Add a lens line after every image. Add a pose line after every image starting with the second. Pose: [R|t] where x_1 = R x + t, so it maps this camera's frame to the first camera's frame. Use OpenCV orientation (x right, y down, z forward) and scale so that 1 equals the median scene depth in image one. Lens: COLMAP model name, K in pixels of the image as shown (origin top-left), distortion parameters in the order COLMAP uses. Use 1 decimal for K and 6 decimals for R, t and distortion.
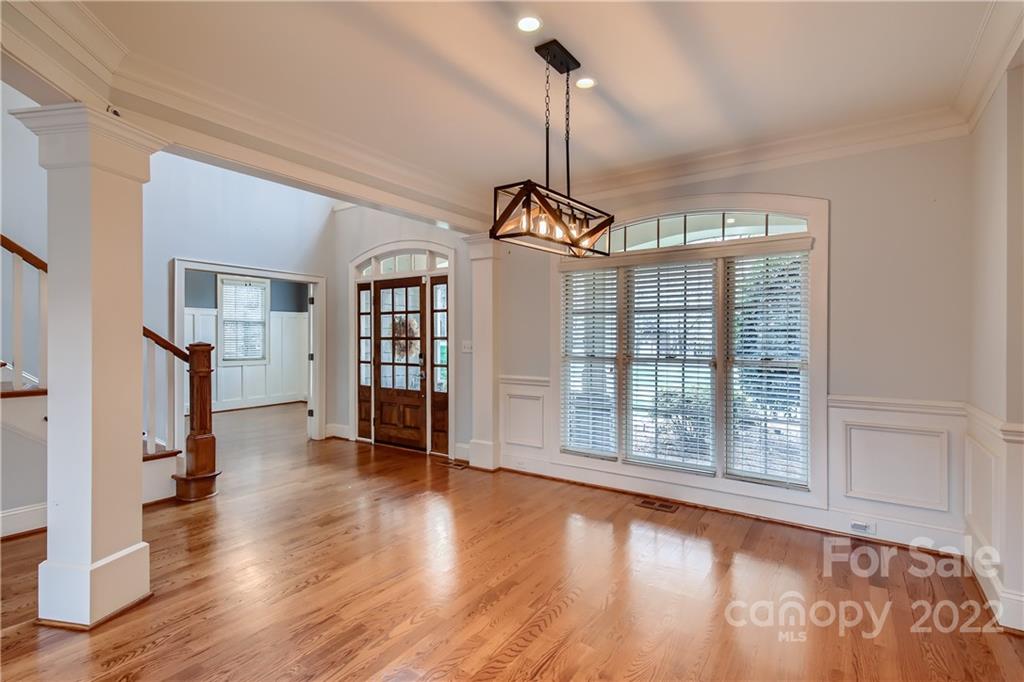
lens RADIAL K [[482.1, 0, 511.1], [0, 482.1, 337.9], [0, 0, 1]] dist [0.016618, -0.005569]
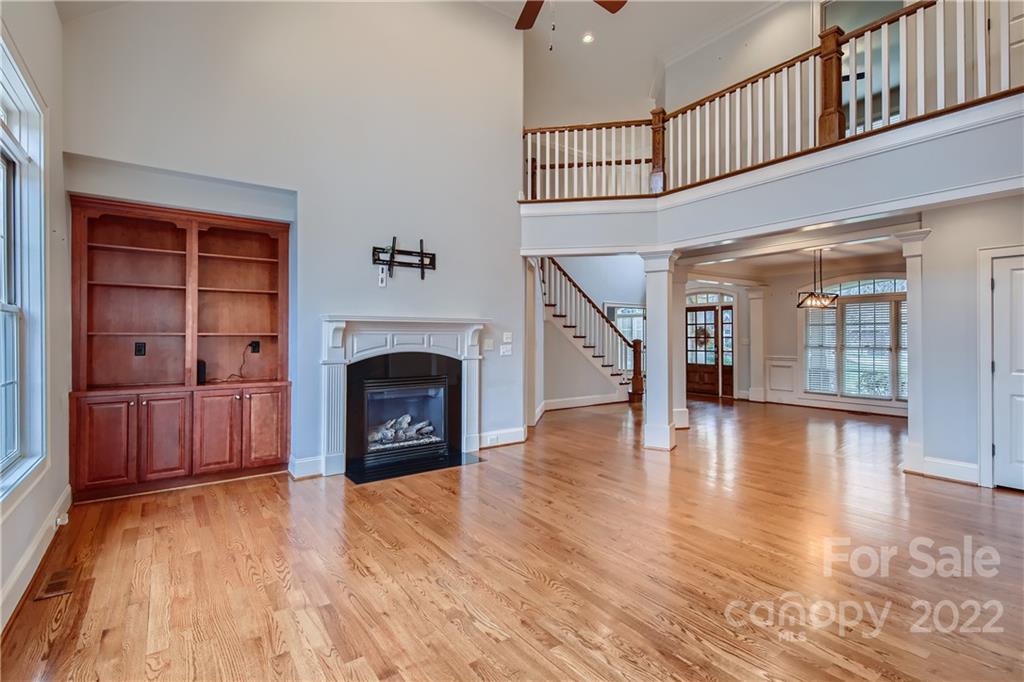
lens RADIAL K [[482.1, 0, 506.8], [0, 482.1, 330.6], [0, 0, 1]] dist [0.016618, -0.005569]
pose [[0.939485, -0.002801, -0.342577, -0.296229], [-0.002817, 0.999870, -0.015899, 0.006073], [0.342577, 0.015902, 0.939355, -1.078275]]
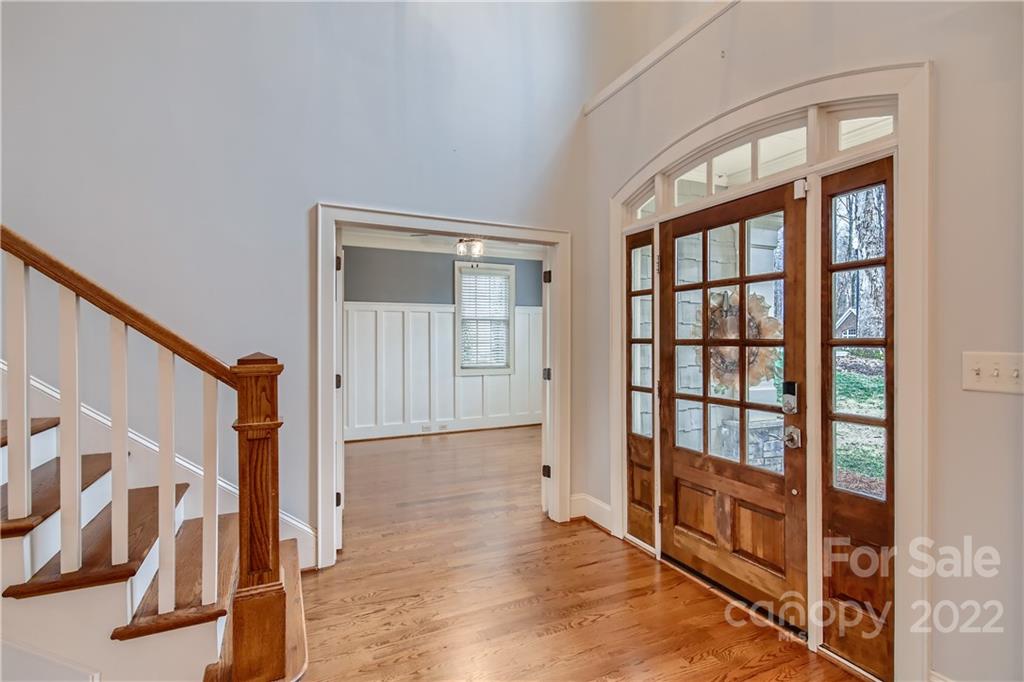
lens RADIAL K [[482.1, 0, 510.4], [0, 482.1, 342.2], [0, 0, 1]] dist [0.016618, -0.005569]
pose [[0.860018, 0.001628, -0.510262, -0.172740], [0.001375, 0.999984, 0.005508, -0.001885], [0.510262, -0.005439, 0.860002, 0.528042]]
